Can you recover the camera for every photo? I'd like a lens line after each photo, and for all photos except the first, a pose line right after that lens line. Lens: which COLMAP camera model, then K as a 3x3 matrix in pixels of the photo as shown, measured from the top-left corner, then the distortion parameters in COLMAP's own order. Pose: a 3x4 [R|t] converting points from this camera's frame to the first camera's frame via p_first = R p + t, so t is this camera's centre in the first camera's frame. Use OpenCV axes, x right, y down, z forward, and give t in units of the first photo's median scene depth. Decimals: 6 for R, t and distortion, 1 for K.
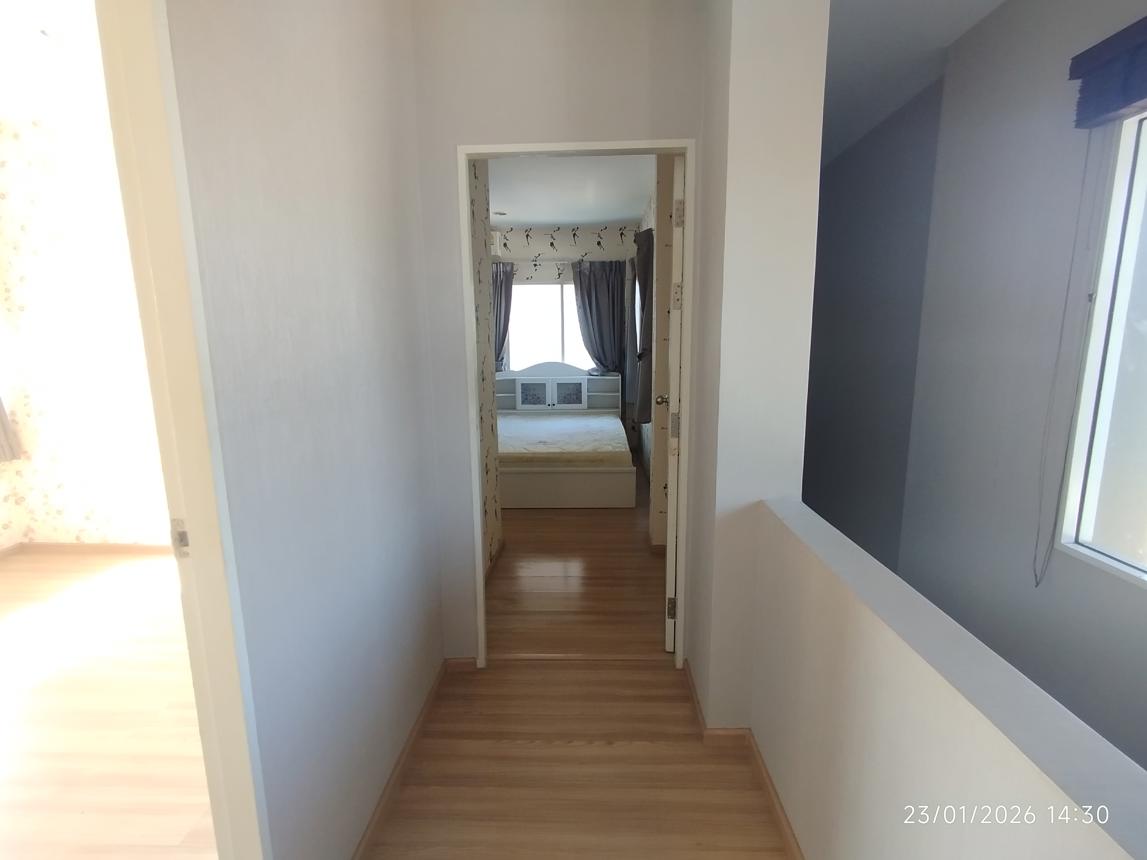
lens RADIAL K [[521.1, 0, 570.8], [0, 521.1, 435.6], [0, 0, 1]] dist [-0.002035, -0.001490]
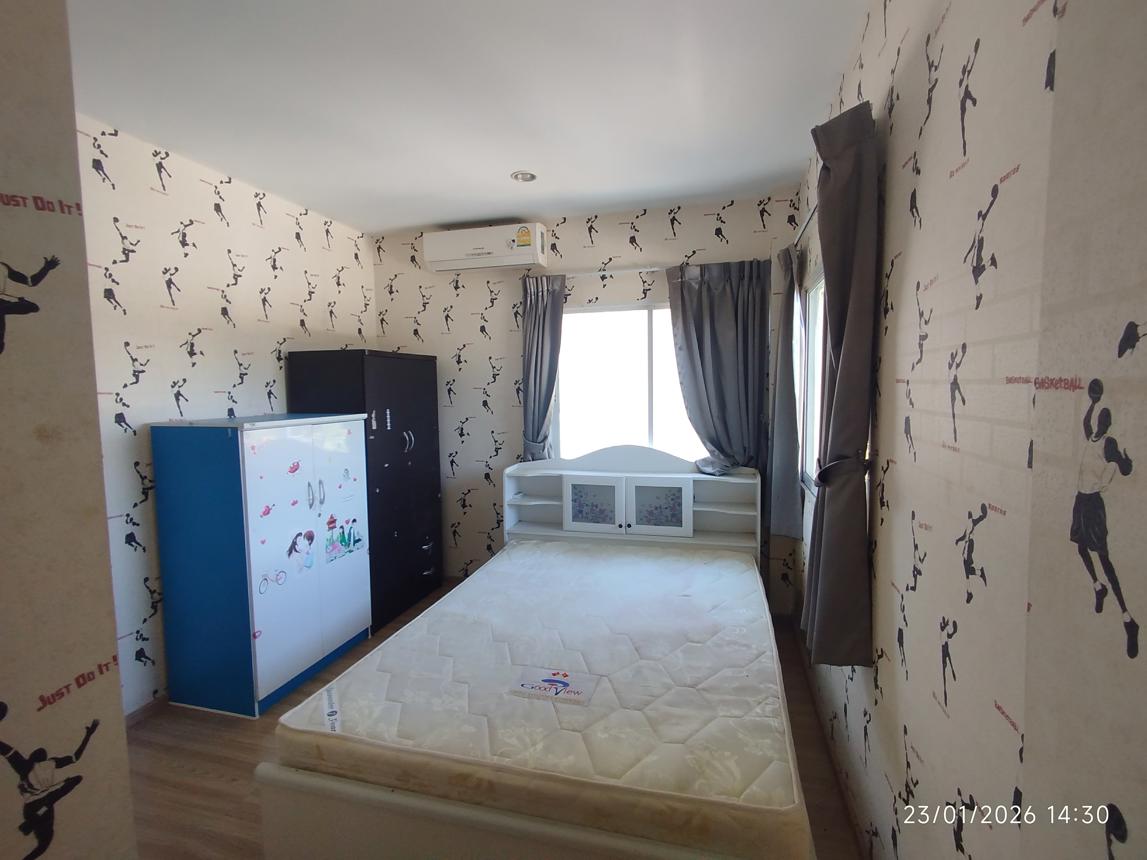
lens RADIAL K [[521.1, 0, 574.0], [0, 521.1, 432.1], [0, 0, 1]] dist [-0.002035, -0.001490]
pose [[0.973937, 0.014442, -0.226359, 0.032815], [-0.033941, 0.996014, -0.082485, -0.109875], [0.224266, 0.088018, 0.970545, 0.452284]]
